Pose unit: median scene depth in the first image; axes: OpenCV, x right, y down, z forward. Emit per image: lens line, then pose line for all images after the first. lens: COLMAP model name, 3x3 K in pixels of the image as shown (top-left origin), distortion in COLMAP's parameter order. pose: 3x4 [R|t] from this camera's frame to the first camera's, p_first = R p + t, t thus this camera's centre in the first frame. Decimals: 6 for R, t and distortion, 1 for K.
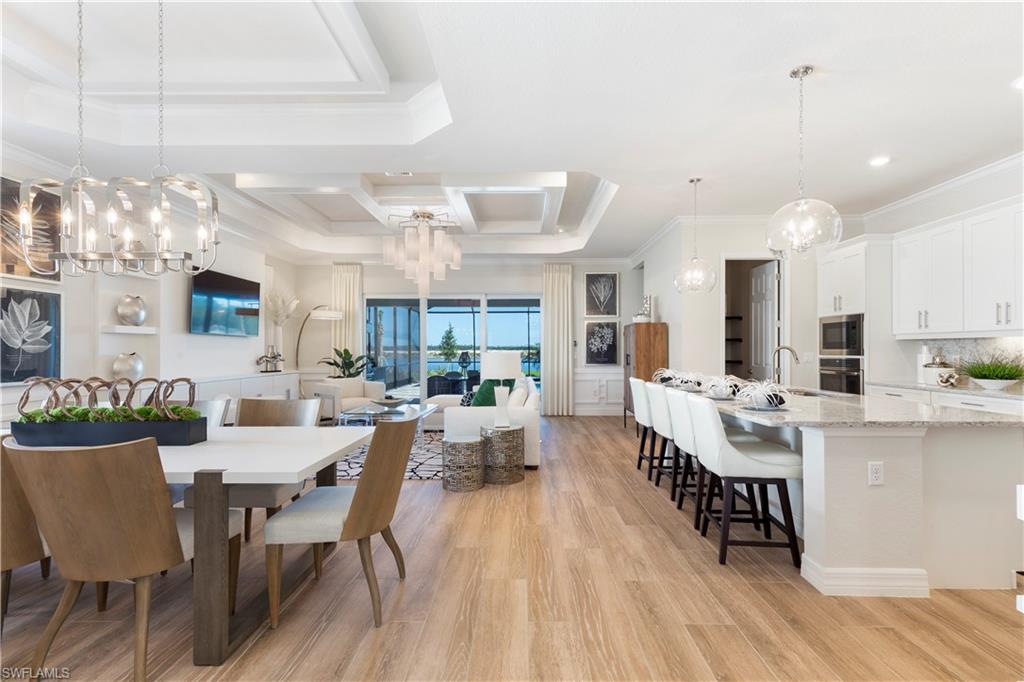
lens RADIAL K [[469.6, 0, 515.3], [0, 469.6, 345.1], [0, 0, 1]] dist [0.005178, 0.000204]
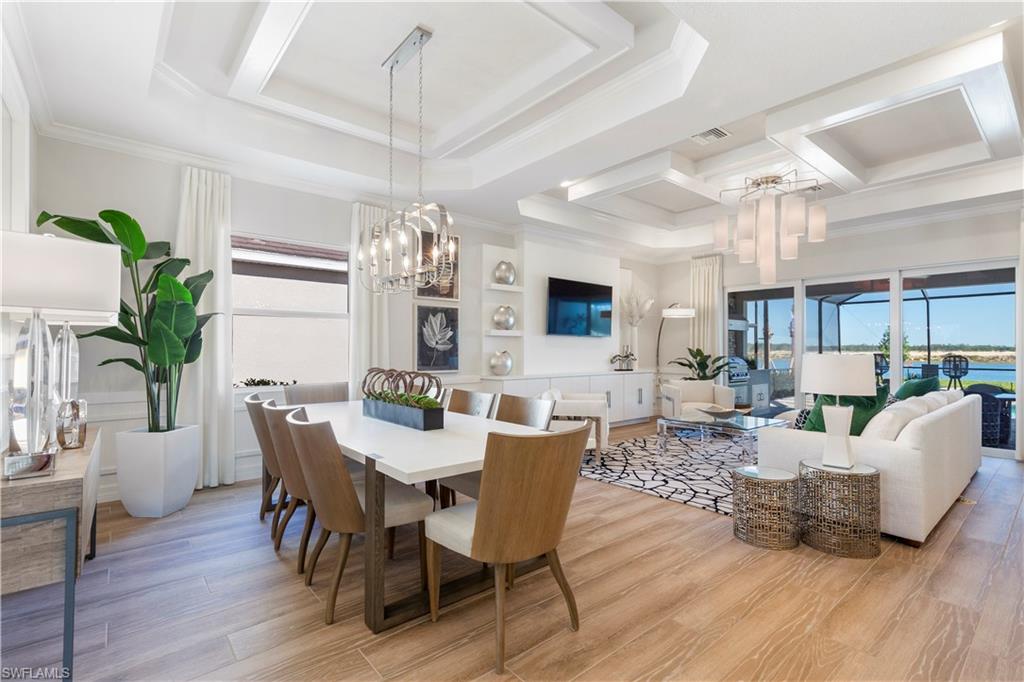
lens RADIAL K [[469.6, 0, 515.3], [0, 469.6, 345.1], [0, 0, 1]] dist [0.005178, 0.000204]
pose [[0.655991, -0.003103, -0.754763, 0.146061], [0.002946, 0.999994, -0.001550, 0.001878], [0.754763, -0.001207, 0.655996, 0.181576]]
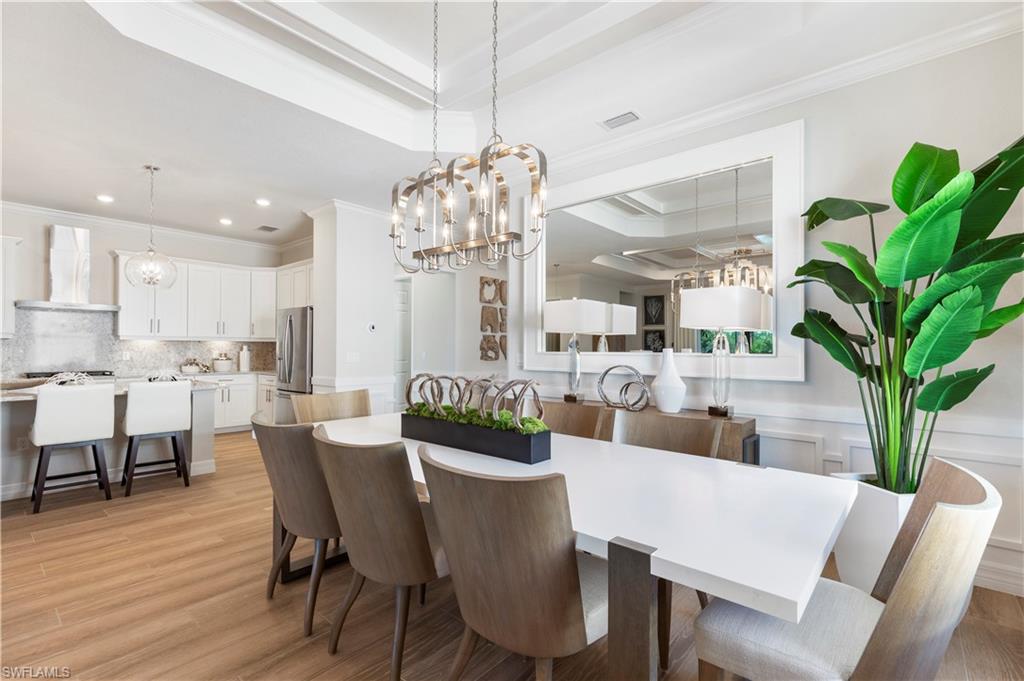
lens RADIAL K [[469.6, 0, 515.3], [0, 469.6, 344.6], [0, 0, 1]] dist [0.005178, 0.000204]
pose [[-0.767751, 0.004571, 0.640732, -0.690054], [-0.006160, 0.999876, -0.014515, 0.007411], [-0.640718, -0.015091, -0.767628, 0.751675]]
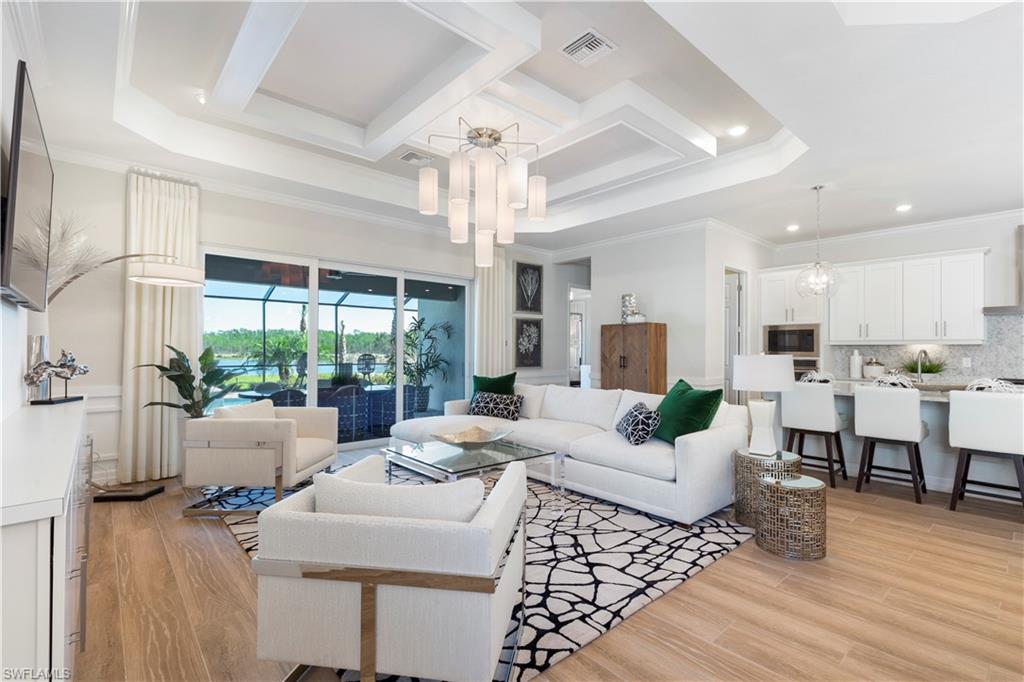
lens RADIAL K [[464.4, 0, 512.4], [0, 464.4, 347.9], [0, 0, 1]] dist [-0.001385, -0.000304]
pose [[0.743819, 0.008641, 0.668325, -0.690888], [-0.013142, 0.999912, 0.001699, 0.006164], [-0.668252, -0.010047, 0.743868, 0.600607]]
